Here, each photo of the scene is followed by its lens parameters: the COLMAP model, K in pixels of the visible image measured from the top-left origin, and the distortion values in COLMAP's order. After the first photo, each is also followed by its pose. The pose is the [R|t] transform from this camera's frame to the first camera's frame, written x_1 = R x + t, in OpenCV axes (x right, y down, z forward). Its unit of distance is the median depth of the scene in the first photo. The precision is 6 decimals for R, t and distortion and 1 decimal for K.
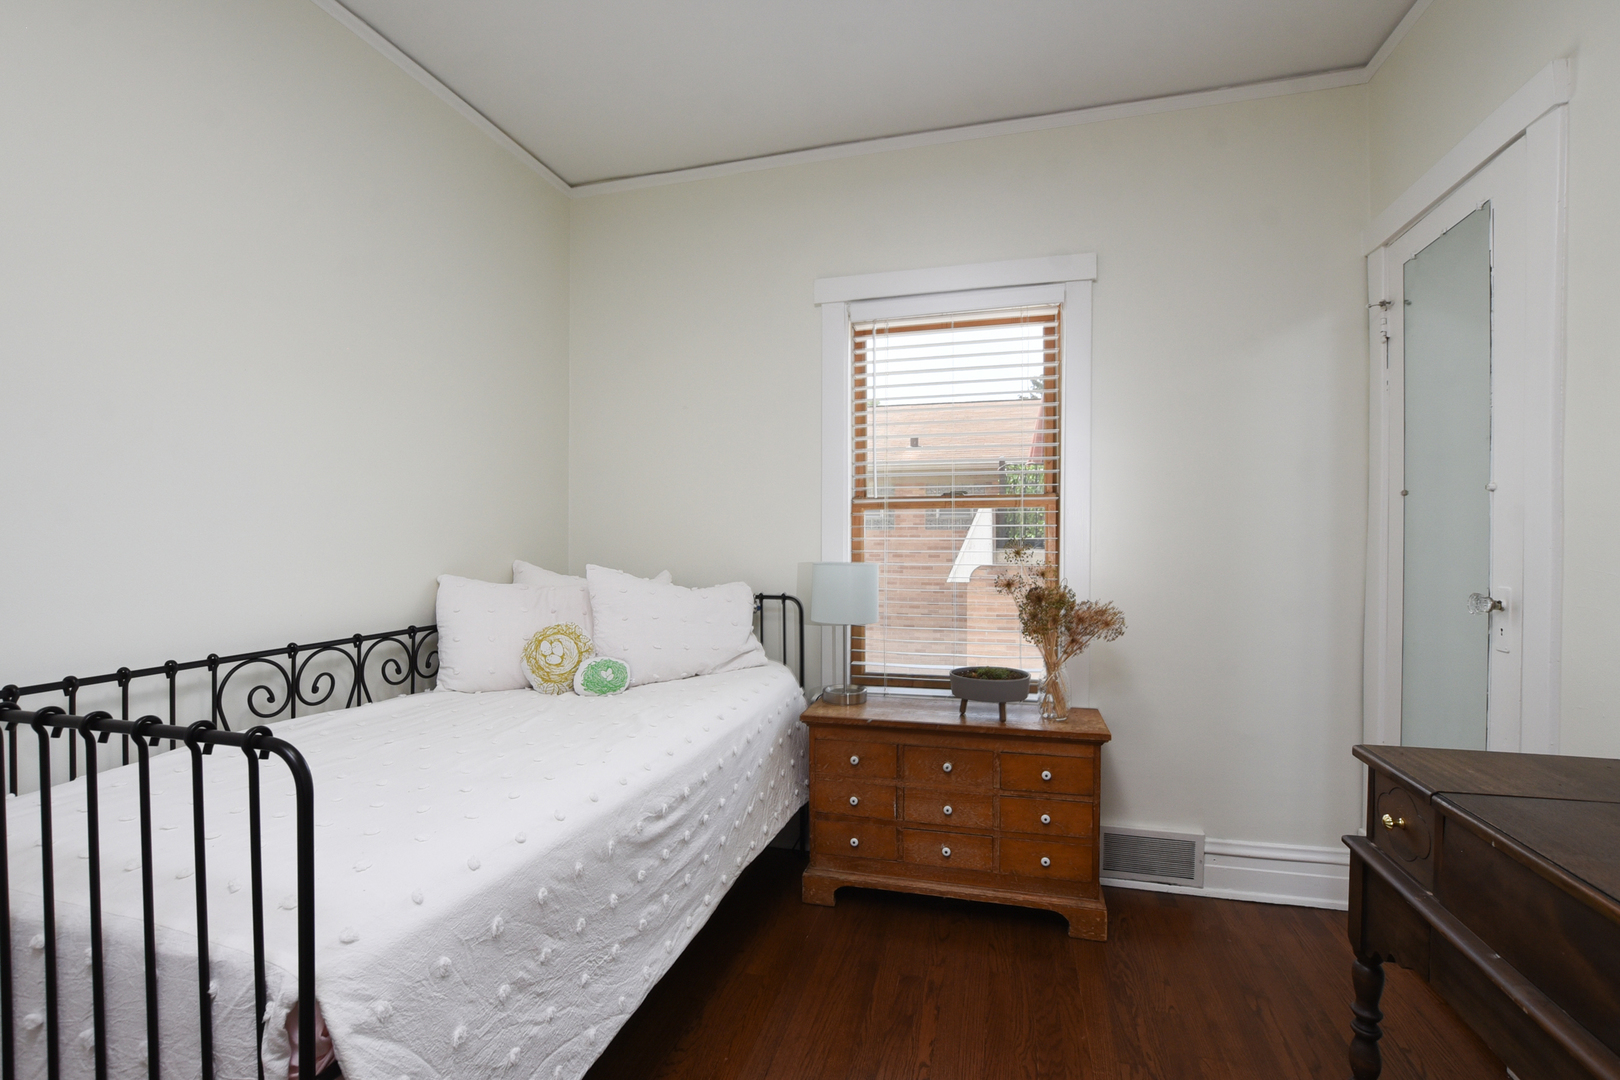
lens RADIAL K [[718.5, 0, 810.1], [0, 718.5, 537.9], [0, 0, 1]] dist [-0.036780, 0.007507]
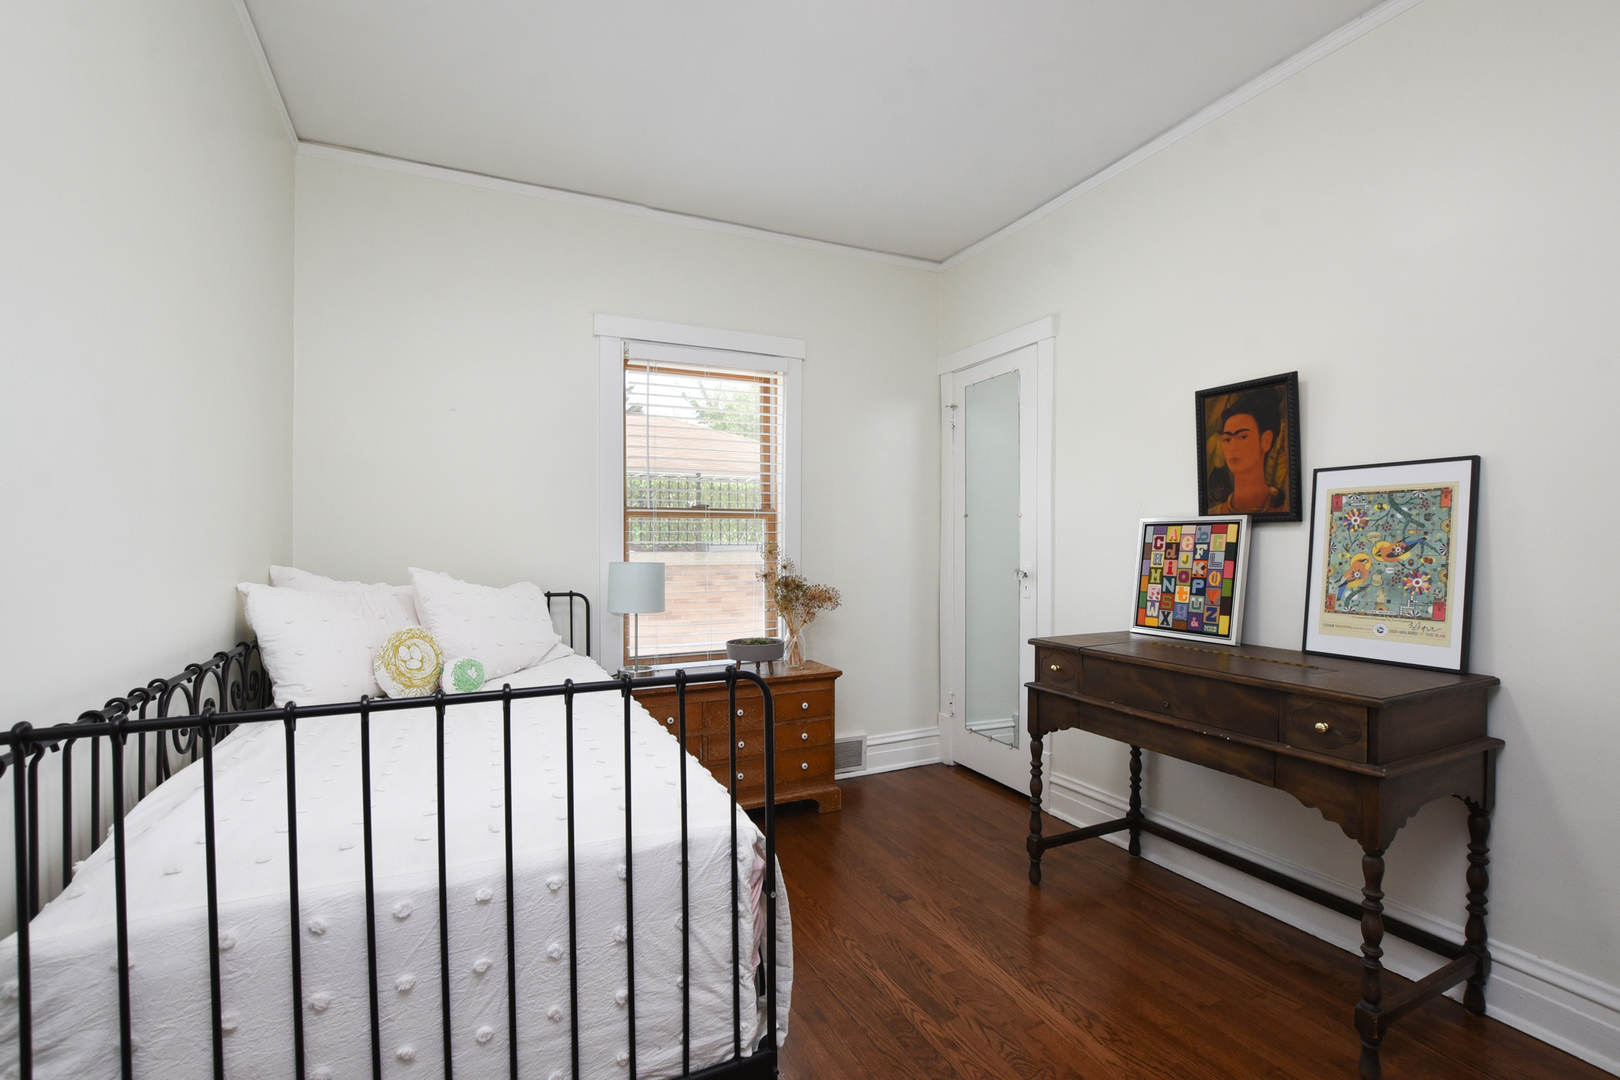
lens RADIAL K [[718.5, 0, 807.0], [0, 718.5, 541.0], [0, 0, 1]] dist [-0.036780, 0.007507]
pose [[0.748947, 0.002466, 0.662625, -0.597566], [0.000215, 0.999992, -0.003965, 0.005565], [-0.662630, 0.003112, 0.748941, -0.085545]]
